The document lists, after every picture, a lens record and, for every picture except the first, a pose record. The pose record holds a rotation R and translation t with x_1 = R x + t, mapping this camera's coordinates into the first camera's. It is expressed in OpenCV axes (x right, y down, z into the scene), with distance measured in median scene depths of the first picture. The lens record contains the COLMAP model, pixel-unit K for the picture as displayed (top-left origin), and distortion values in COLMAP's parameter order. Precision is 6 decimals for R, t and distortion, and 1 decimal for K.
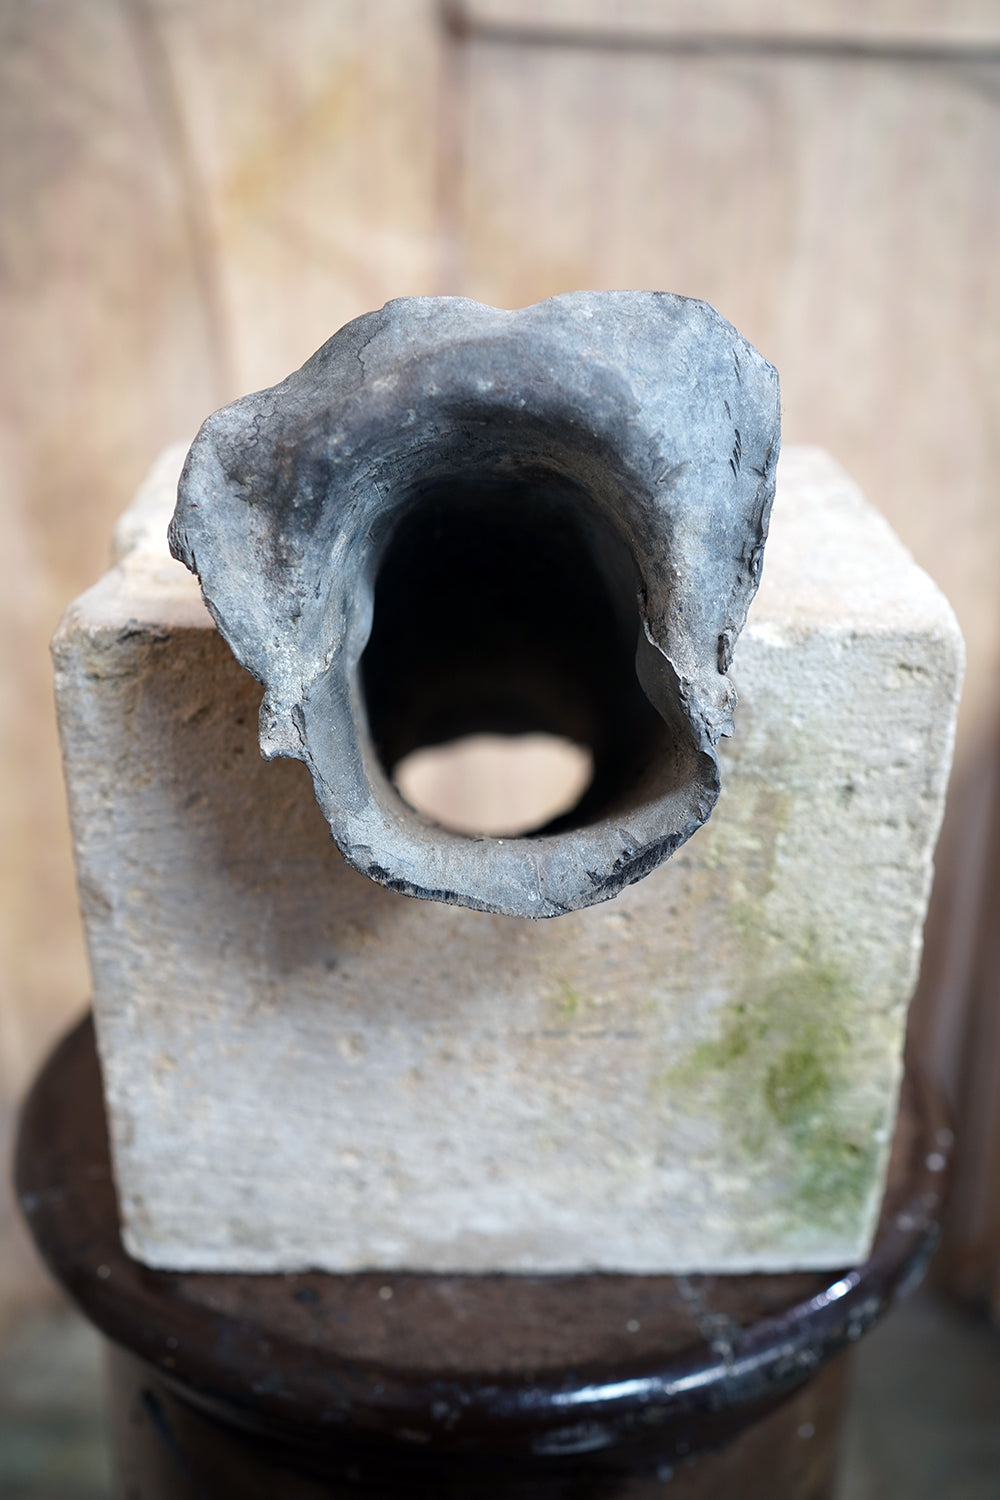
lens RADIAL K [[1532.2, 0, 506.9], [0, 1532.2, 762.0], [0, 0, 1]] dist [-0.023906, 0.159090]
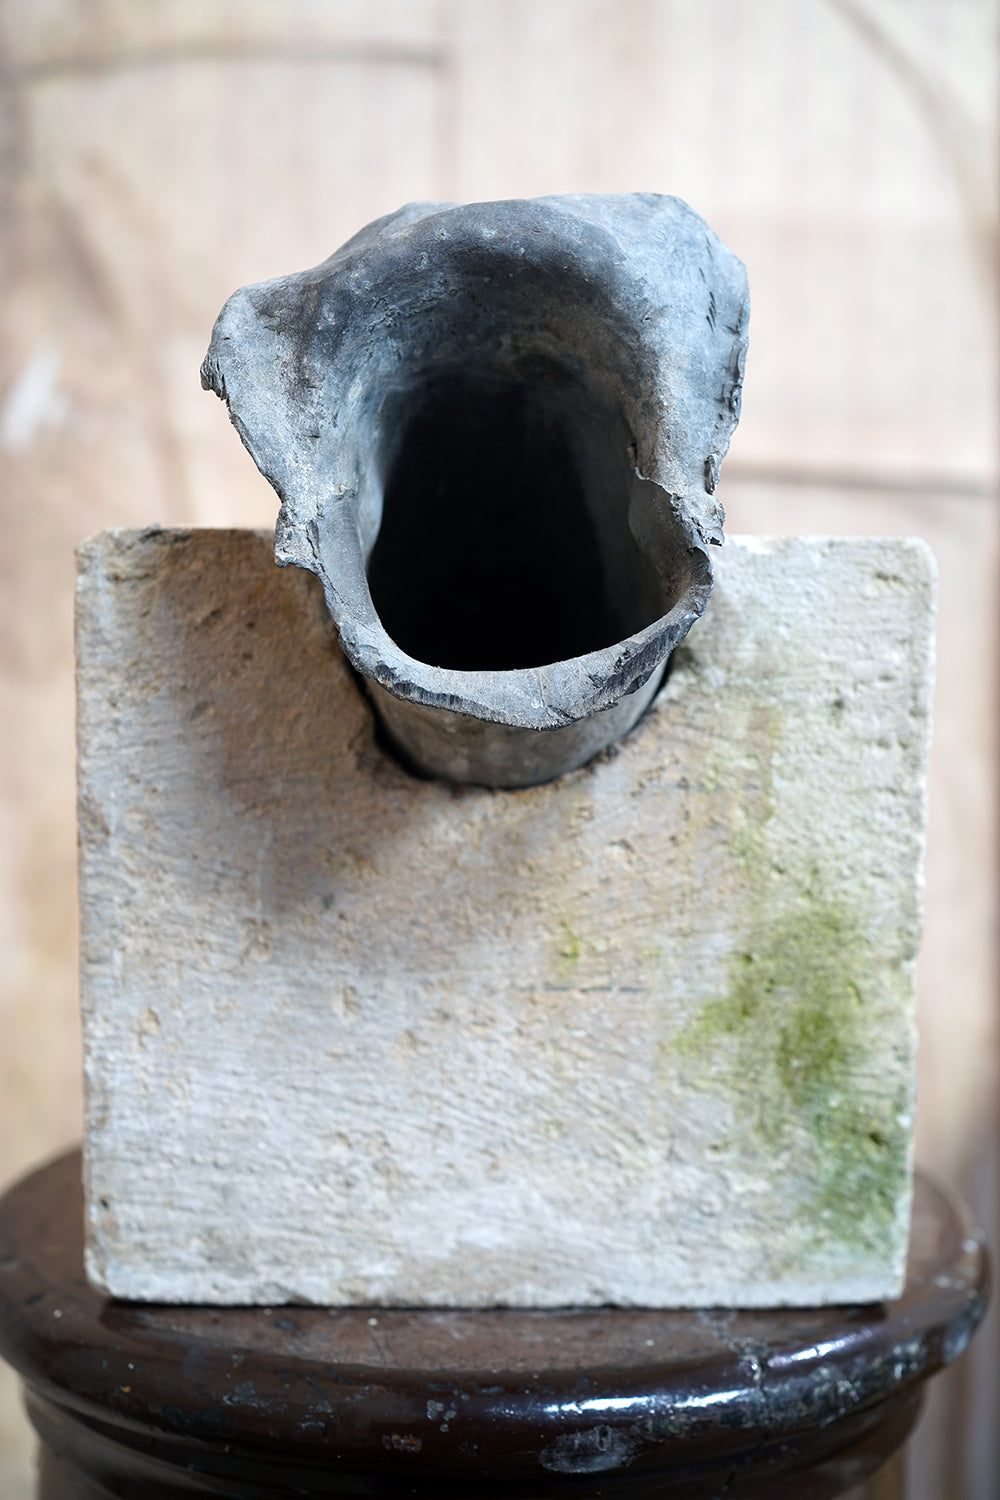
lens RADIAL K [[1532.2, 0, 506.9], [0, 1532.2, 762.0], [0, 0, 1]] dist [-0.023906, 0.159090]
pose [[0.999885, -0.002895, 0.014863, -0.015344], [0.007864, 0.938093, -0.346295, 0.414990], [-0.012940, 0.346372, 0.938008, 0.051438]]
